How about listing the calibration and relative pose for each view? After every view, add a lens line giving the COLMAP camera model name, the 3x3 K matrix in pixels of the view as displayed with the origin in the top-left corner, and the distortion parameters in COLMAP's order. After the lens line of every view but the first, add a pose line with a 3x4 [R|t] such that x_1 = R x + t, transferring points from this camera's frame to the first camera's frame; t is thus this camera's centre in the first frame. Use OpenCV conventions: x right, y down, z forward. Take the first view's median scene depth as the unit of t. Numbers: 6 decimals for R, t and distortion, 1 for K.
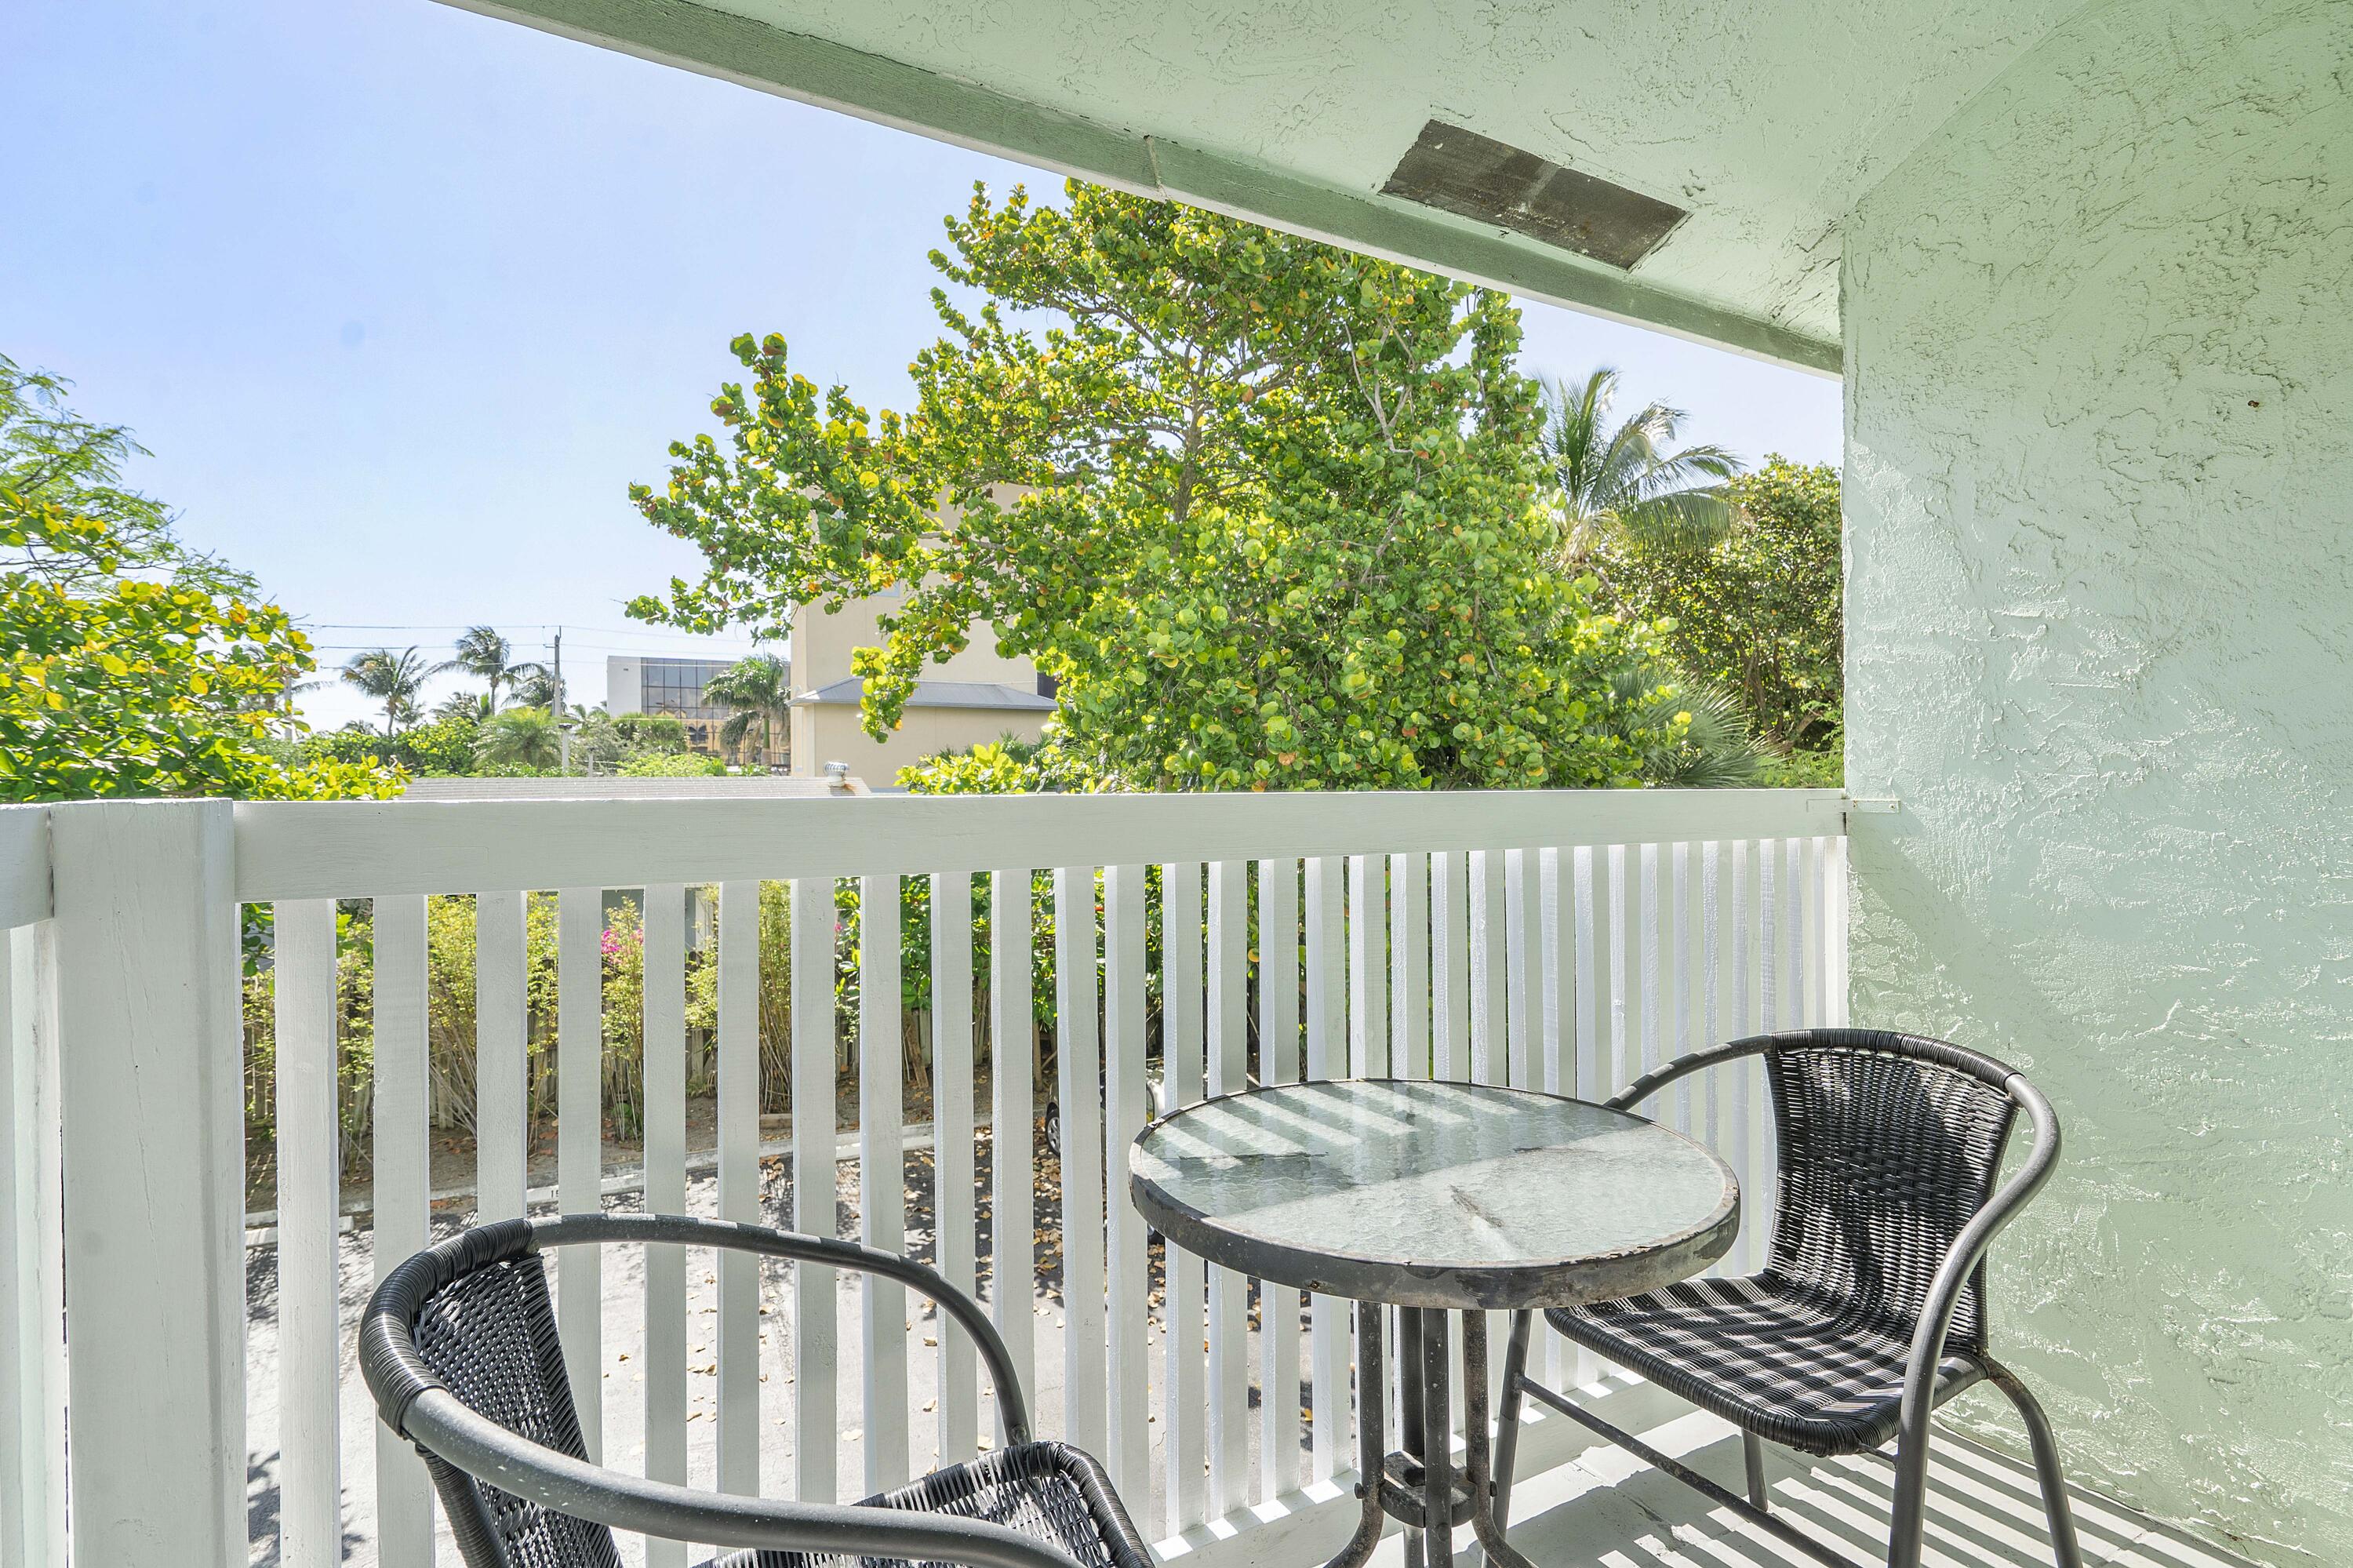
lens RADIAL K [[1106.7, 0, 1184.0], [0, 1106.7, 789.4], [0, 0, 1]] dist [-0.002165, 0.001496]
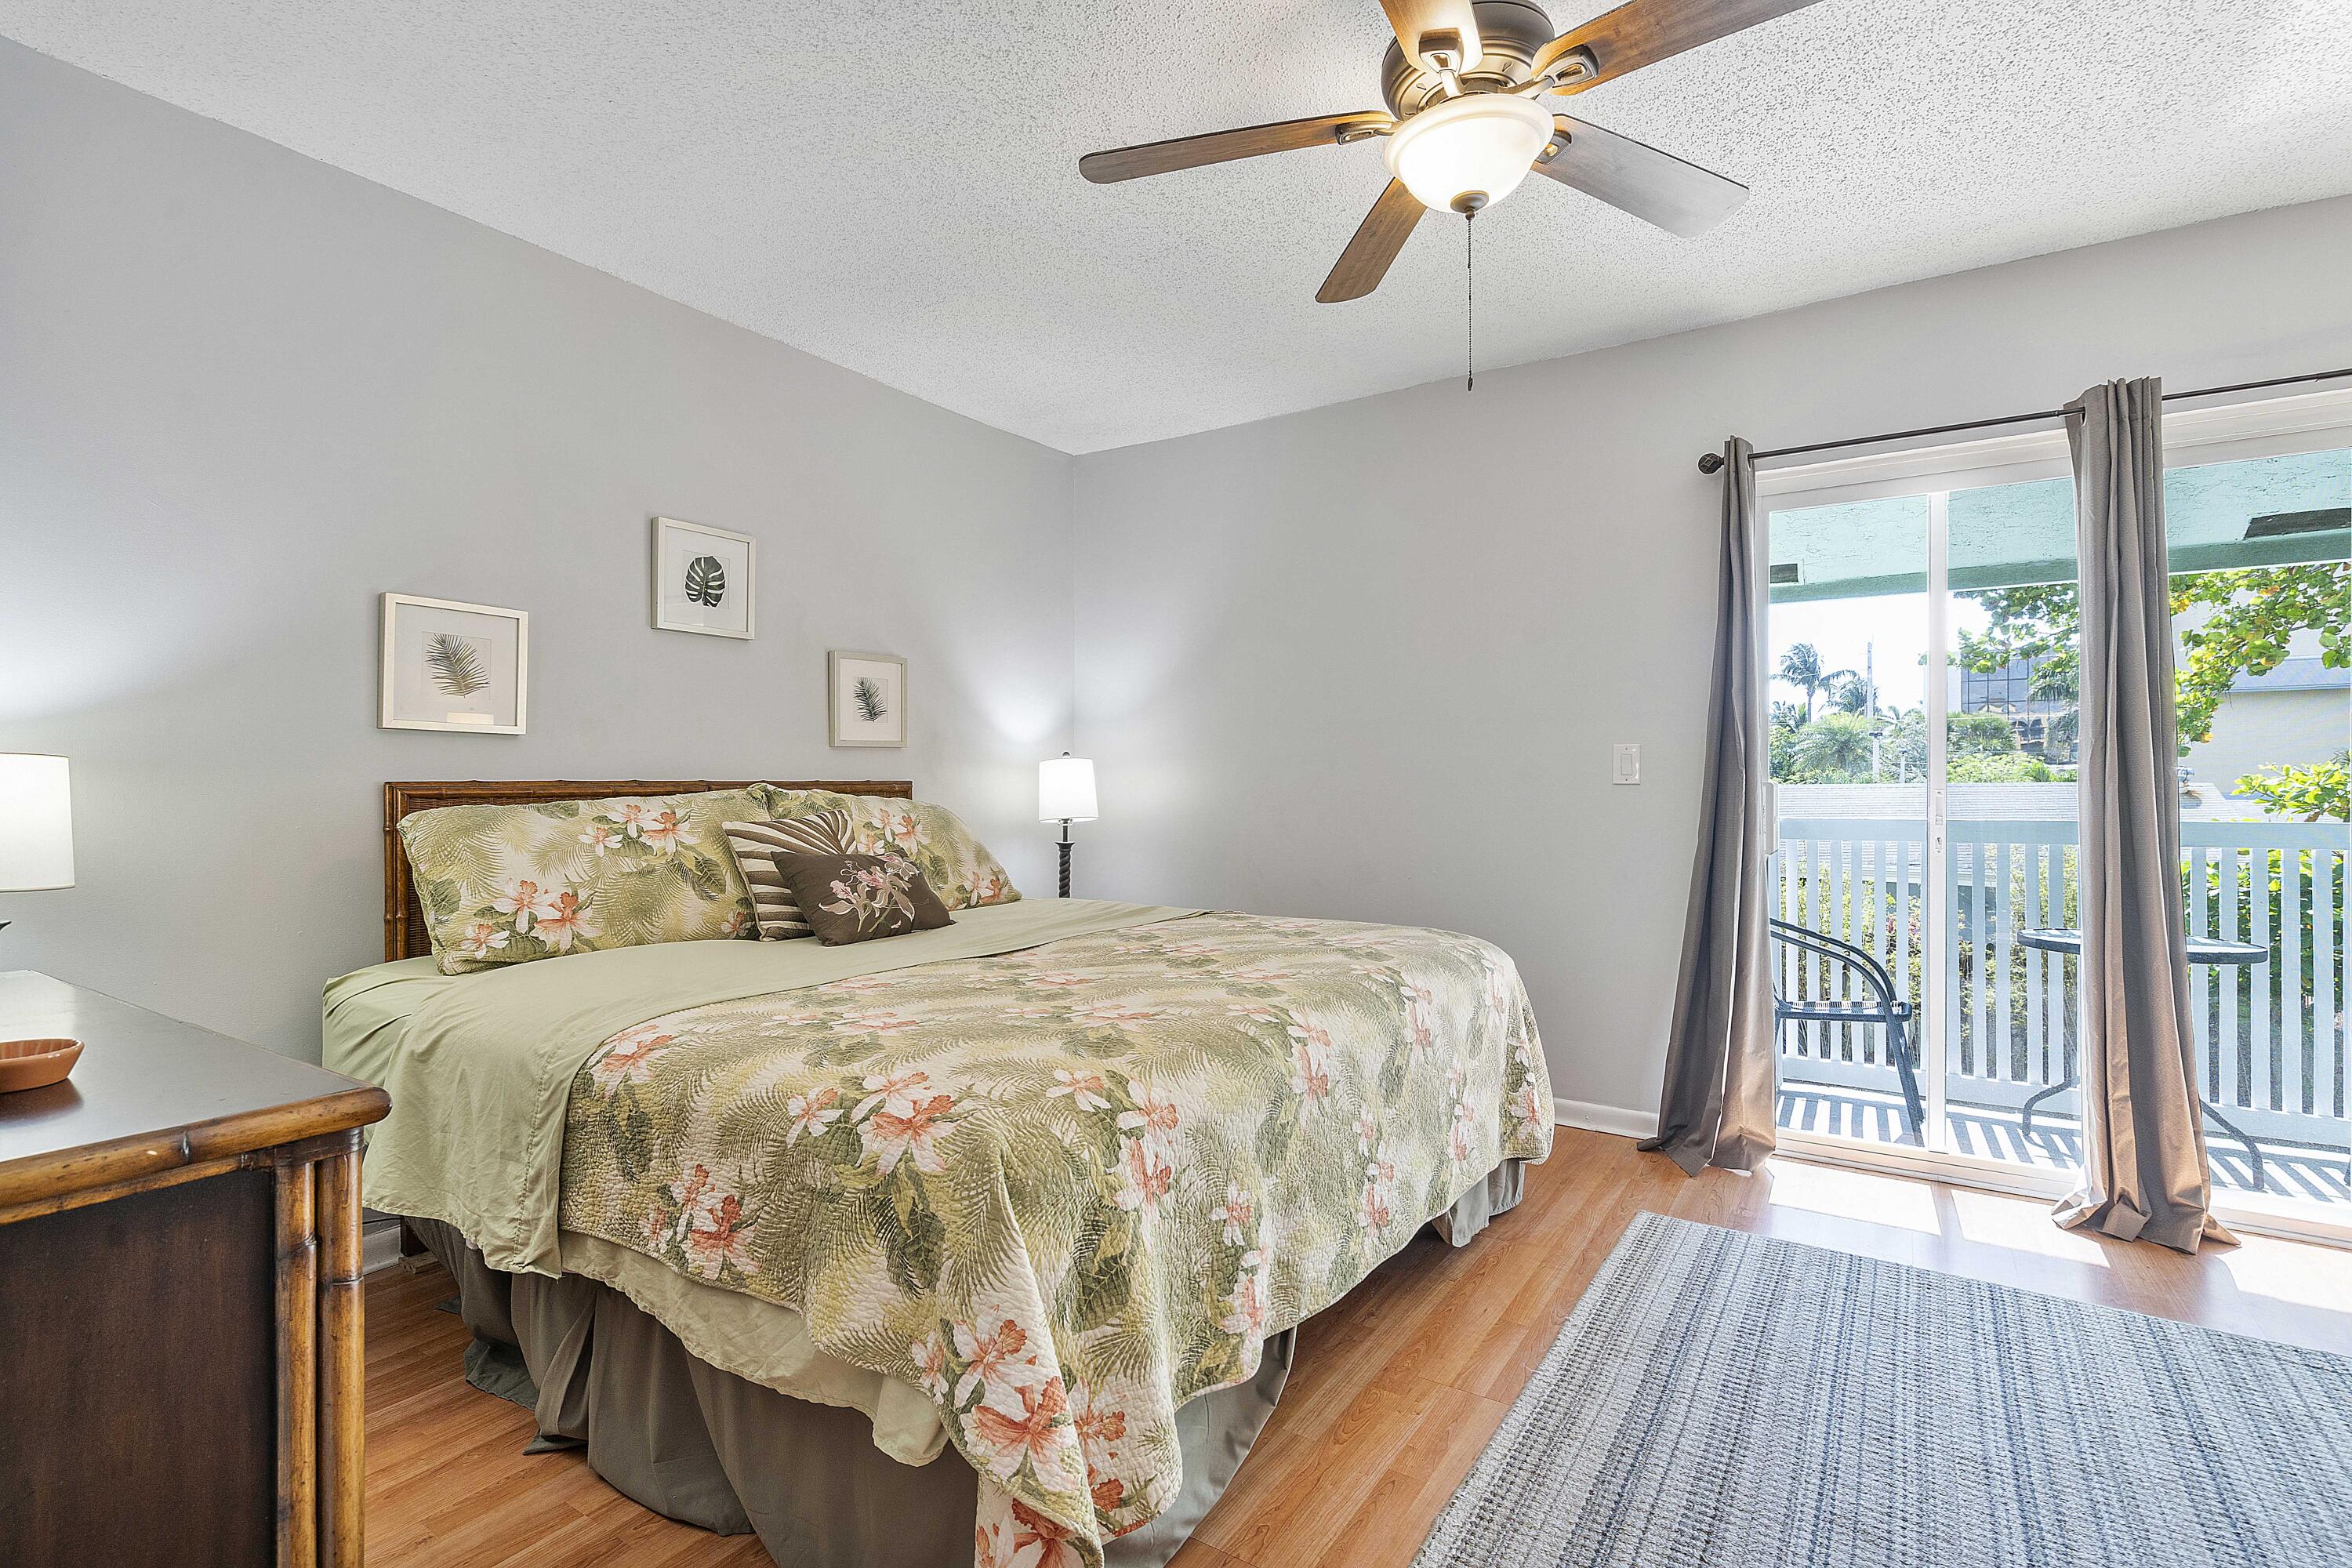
lens RADIAL K [[1106.2, 0, 1186.0], [0, 1106.2, 794.2], [0, 0, 1]] dist [-0.002165, 0.001496]
pose [[0.479334, 0.003634, -0.877625, 0.192285], [0.000706, 0.999990, 0.004527, -0.012479], [0.877632, -0.002789, 0.479327, -0.323845]]
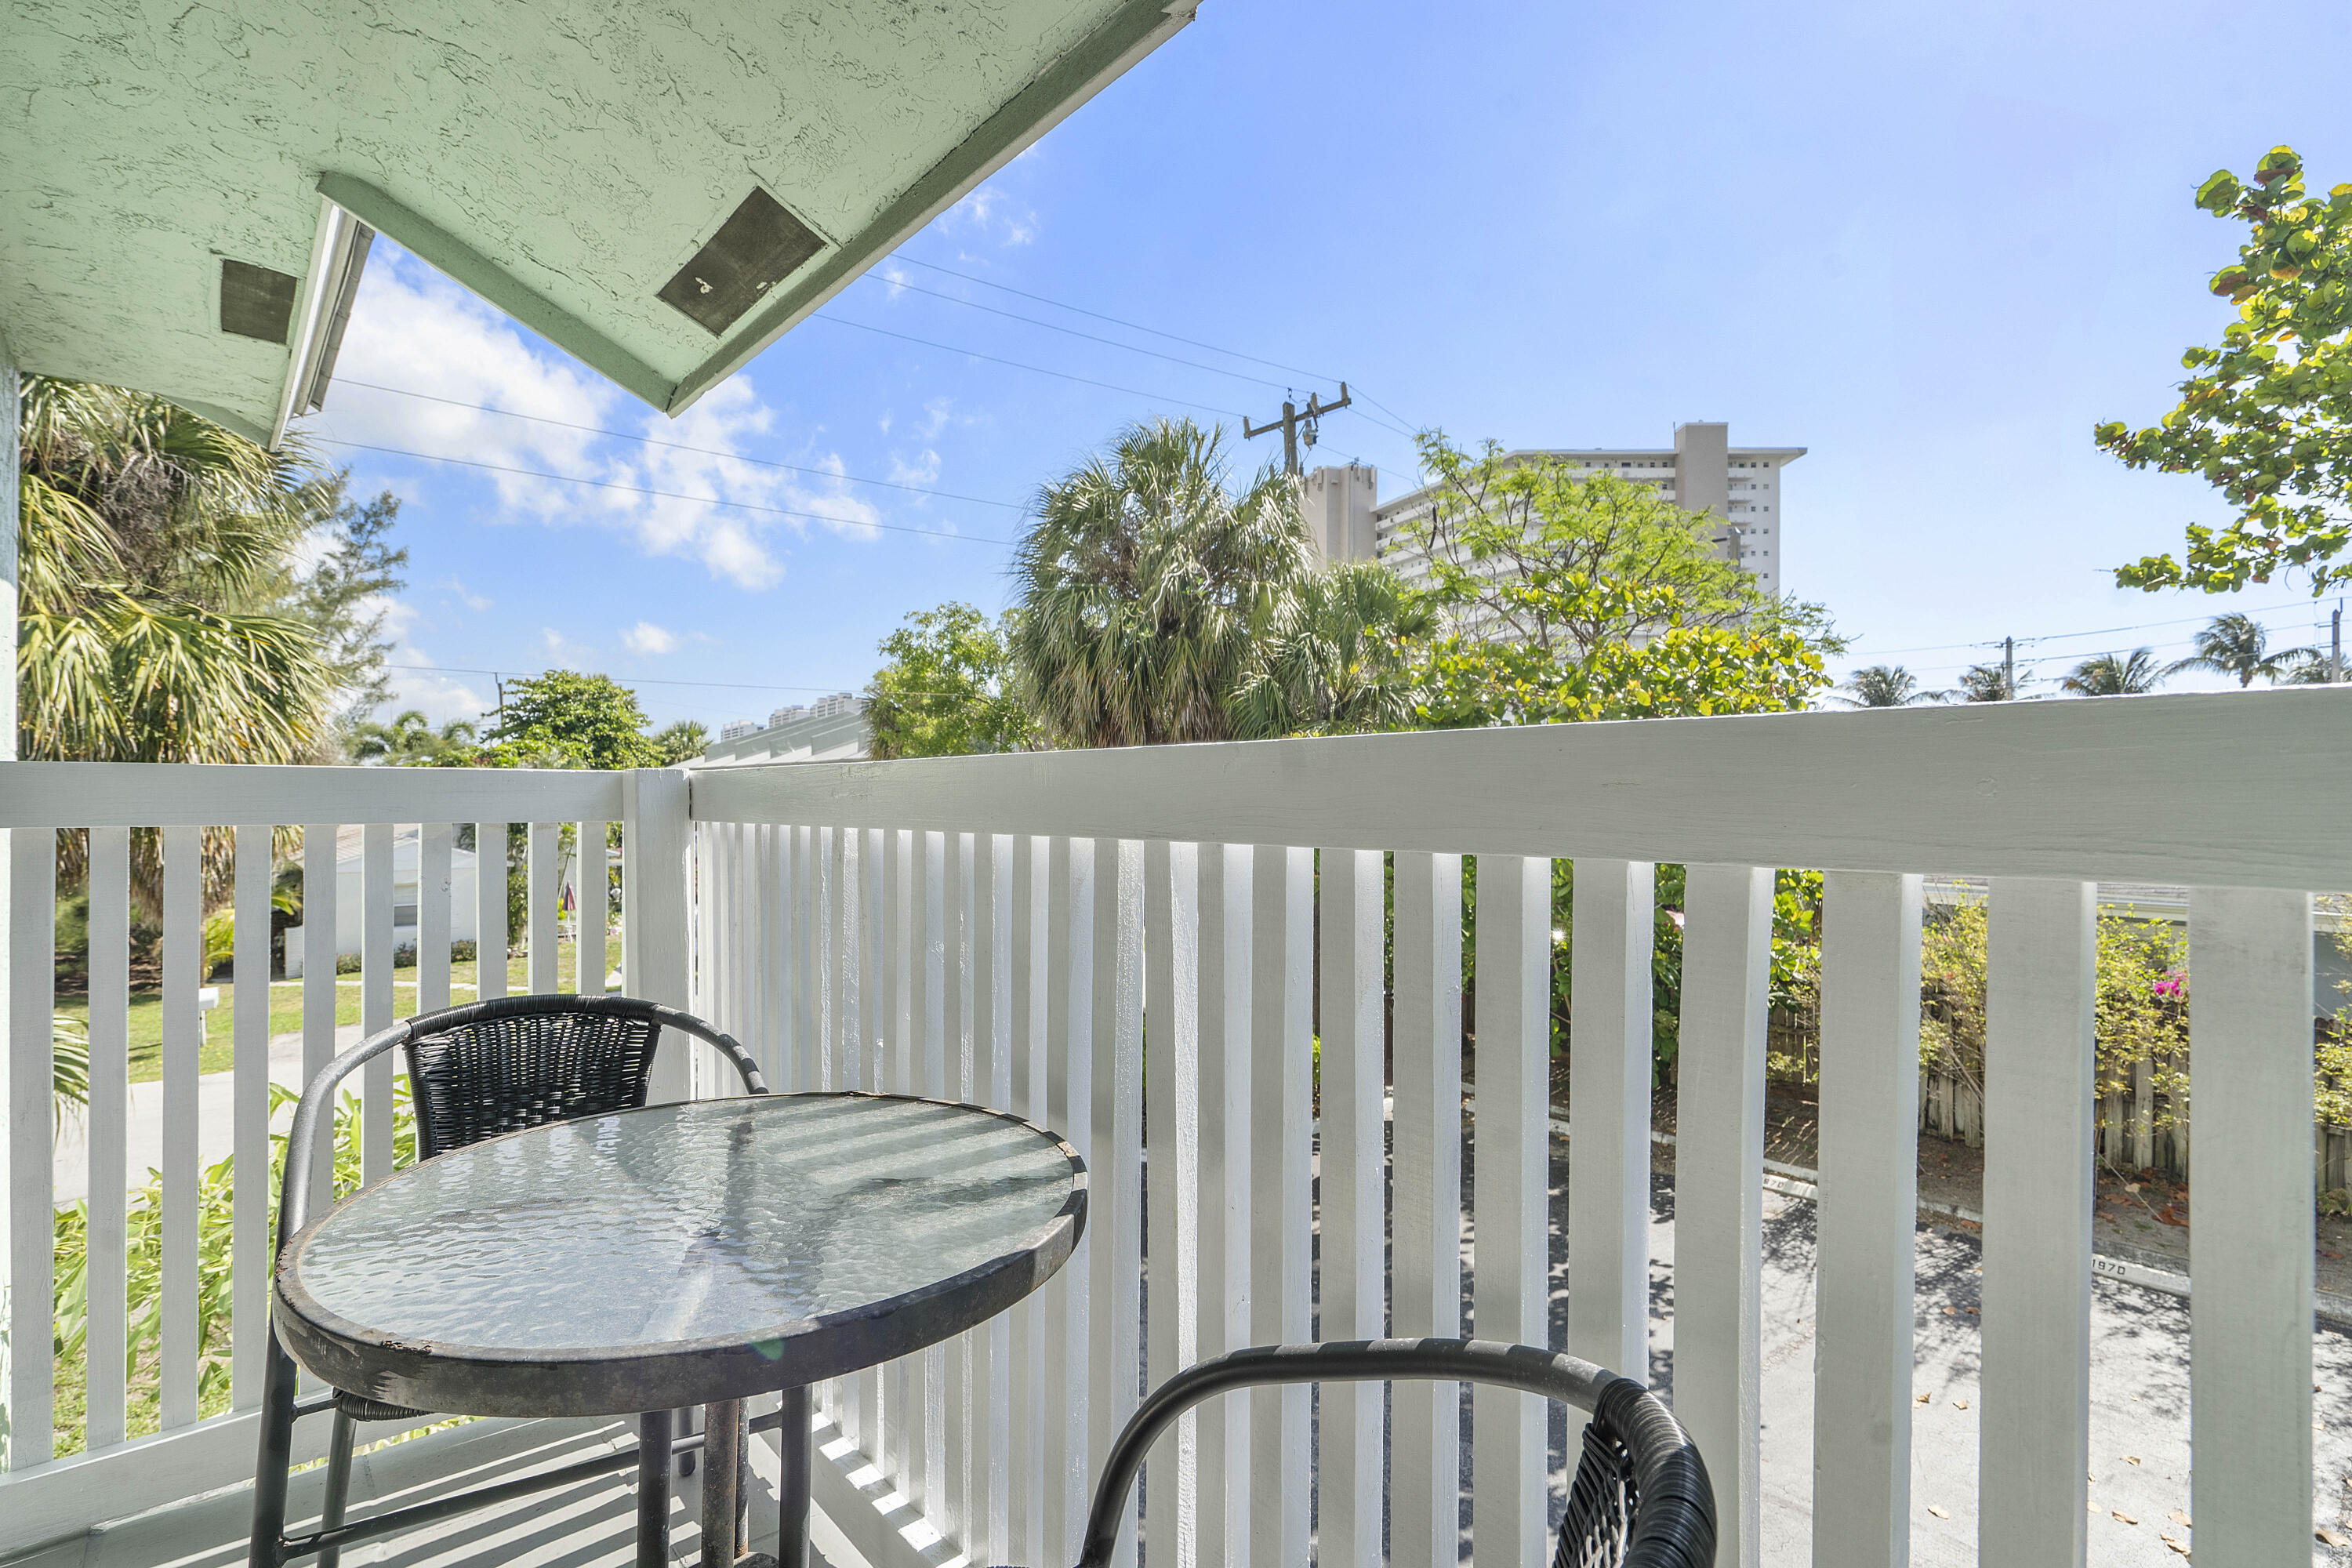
lens RADIAL K [[1106.2, 0, 1177.7], [0, 1106.2, 804.4], [0, 0, 1]] dist [-0.002165, 0.001496]
pose [[0.220404, 0.007396, -0.975381, 0.128108], [-0.006746, 0.999959, 0.006058, 0.003496], [0.975385, 0.005245, 0.220445, 0.130955]]
